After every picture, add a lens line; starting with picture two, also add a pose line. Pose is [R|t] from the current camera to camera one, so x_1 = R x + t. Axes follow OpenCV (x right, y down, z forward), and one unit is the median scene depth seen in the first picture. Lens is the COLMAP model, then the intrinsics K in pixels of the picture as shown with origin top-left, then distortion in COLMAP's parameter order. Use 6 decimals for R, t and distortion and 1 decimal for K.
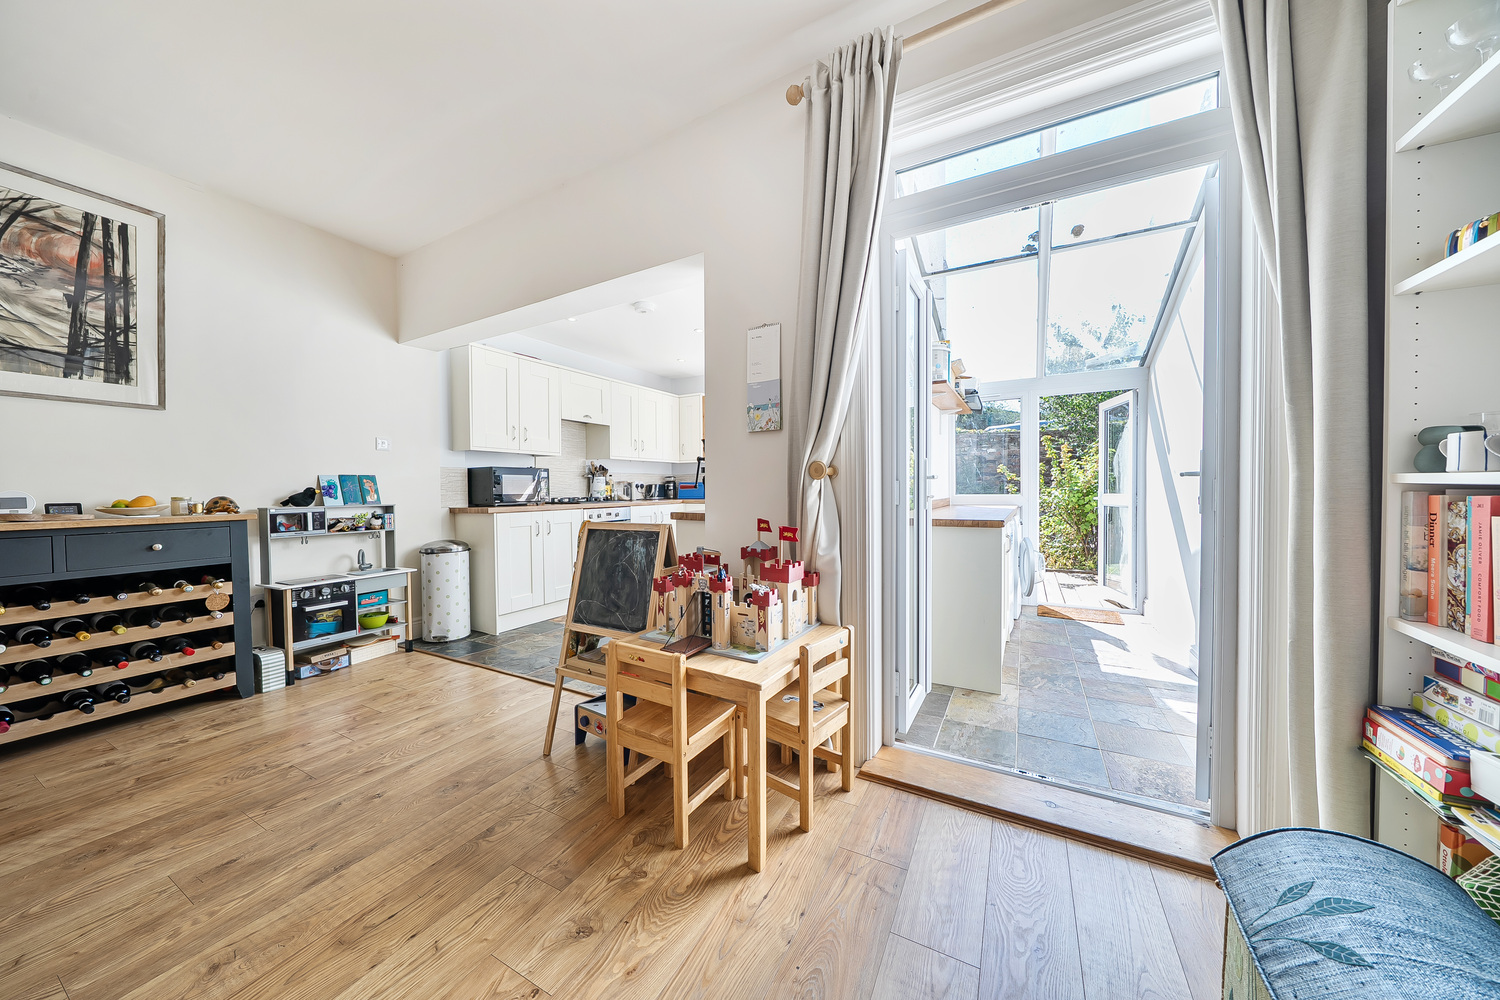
lens RADIAL K [[515.0, 0, 740.8], [0, 515.0, 494.9], [0, 0, 1]] dist [-0.004463, -0.000322]
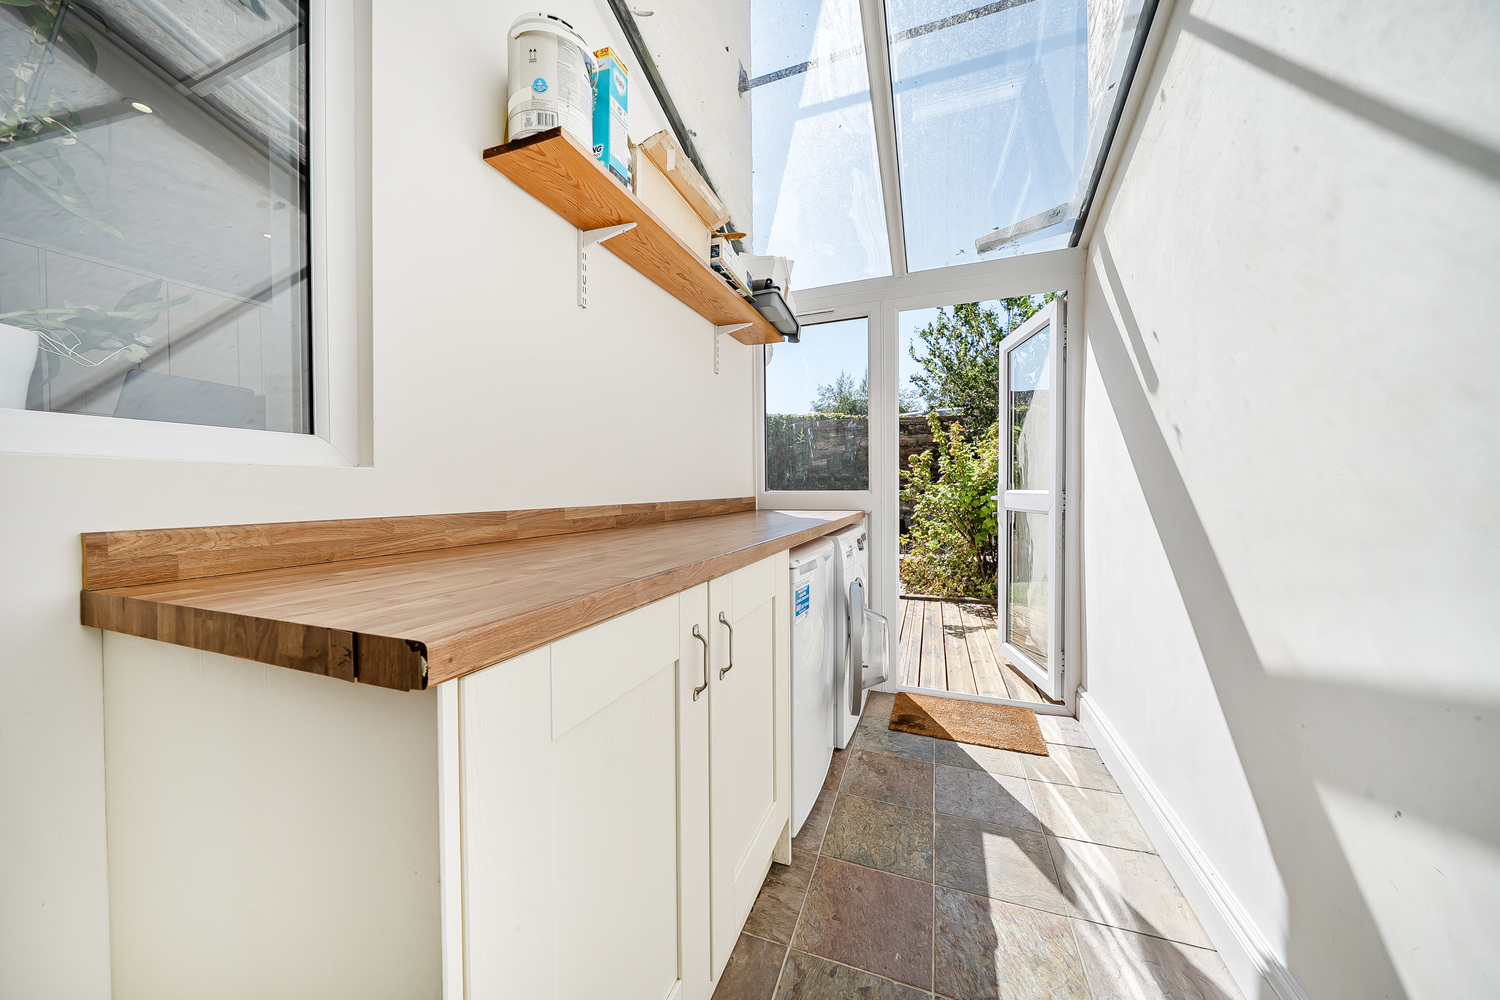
lens RADIAL K [[515.0, 0, 741.5], [0, 515.0, 491.9], [0, 0, 1]] dist [-0.004463, -0.000322]
pose [[0.989431, 0.003163, 0.144972, 0.235879], [-0.002443, 0.999984, -0.005143, 0.002702], [-0.144986, 0.004735, 0.989422, 0.338947]]
